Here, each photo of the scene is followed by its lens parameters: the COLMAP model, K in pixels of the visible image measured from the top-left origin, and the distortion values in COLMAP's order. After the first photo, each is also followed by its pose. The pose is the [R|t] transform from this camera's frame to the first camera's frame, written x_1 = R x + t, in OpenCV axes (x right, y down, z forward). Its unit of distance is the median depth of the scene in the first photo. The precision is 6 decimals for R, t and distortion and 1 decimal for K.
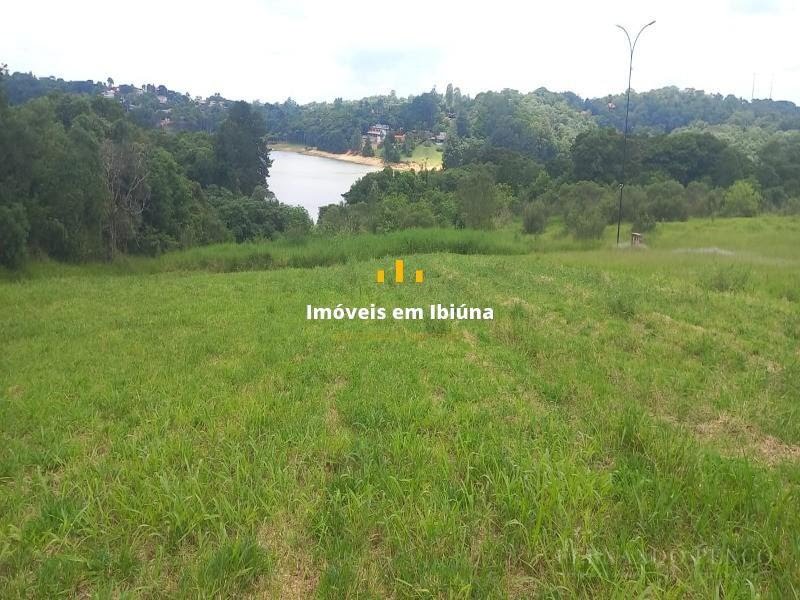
lens RADIAL K [[568.9, 0, 384.0], [0, 568.9, 245.5], [0, 0, 1]] dist [0.087696, -0.045695]
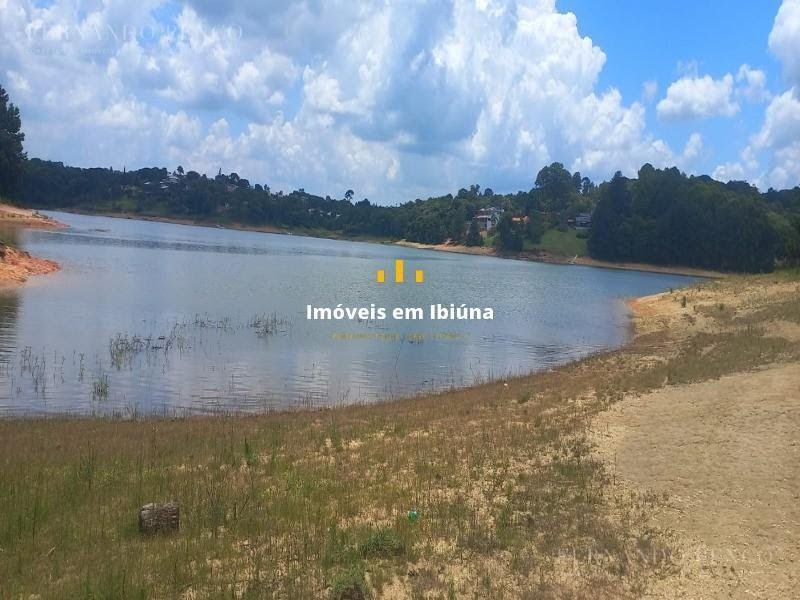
lens RADIAL K [[550.3, 0, 400.8], [0, 550.3, 288.3], [0, 0, 1]] dist [0.063496, -0.063723]
pose [[0.989489, 0.027766, -0.141917, -0.018988], [-0.048058, 0.988753, -0.141623, -0.001200], [0.136388, 0.146955, 0.979695, 0.309348]]
